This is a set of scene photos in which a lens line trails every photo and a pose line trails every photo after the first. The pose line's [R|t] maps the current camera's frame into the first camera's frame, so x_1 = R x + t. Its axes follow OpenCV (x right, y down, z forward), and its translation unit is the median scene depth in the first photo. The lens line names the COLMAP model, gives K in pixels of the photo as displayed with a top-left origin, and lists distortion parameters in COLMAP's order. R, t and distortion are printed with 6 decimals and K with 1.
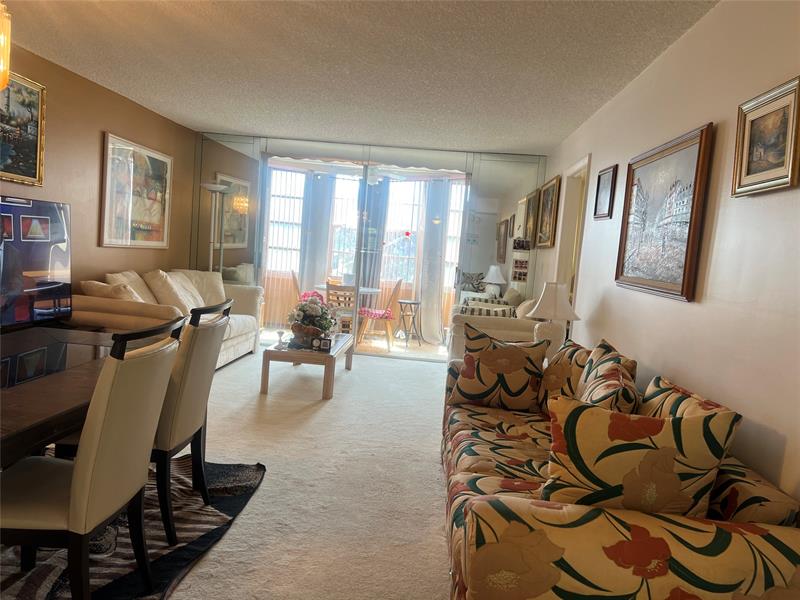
lens RADIAL K [[601.6, 0, 393.5], [0, 601.6, 300.7], [0, 0, 1]] dist [0.062015, -0.075860]
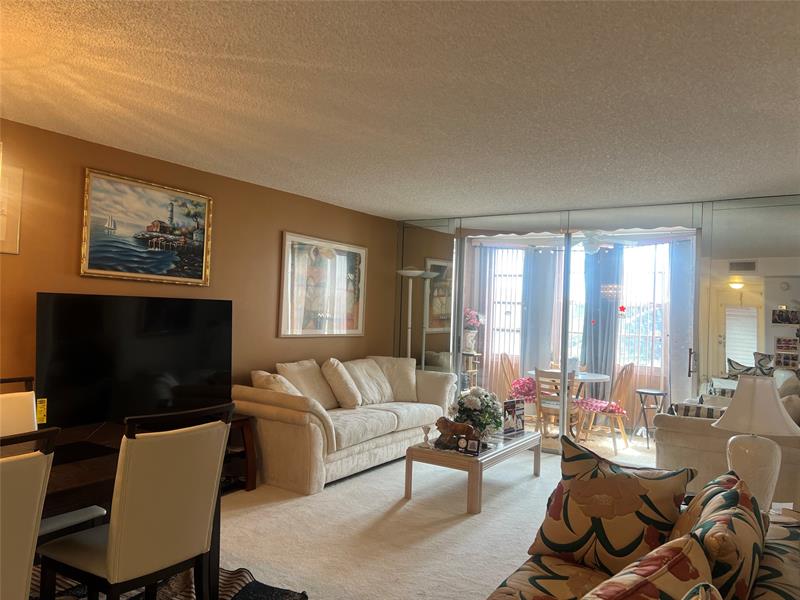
lens RADIAL K [[601.6, 0, 395.8], [0, 601.6, 302.6], [0, 0, 1]] dist [0.062015, -0.075860]
pose [[0.871919, -0.055245, -0.486524, 0.201678], [-0.007793, 0.991923, -0.126600, -0.017164], [0.489588, 0.114176, 0.864446, 0.176758]]
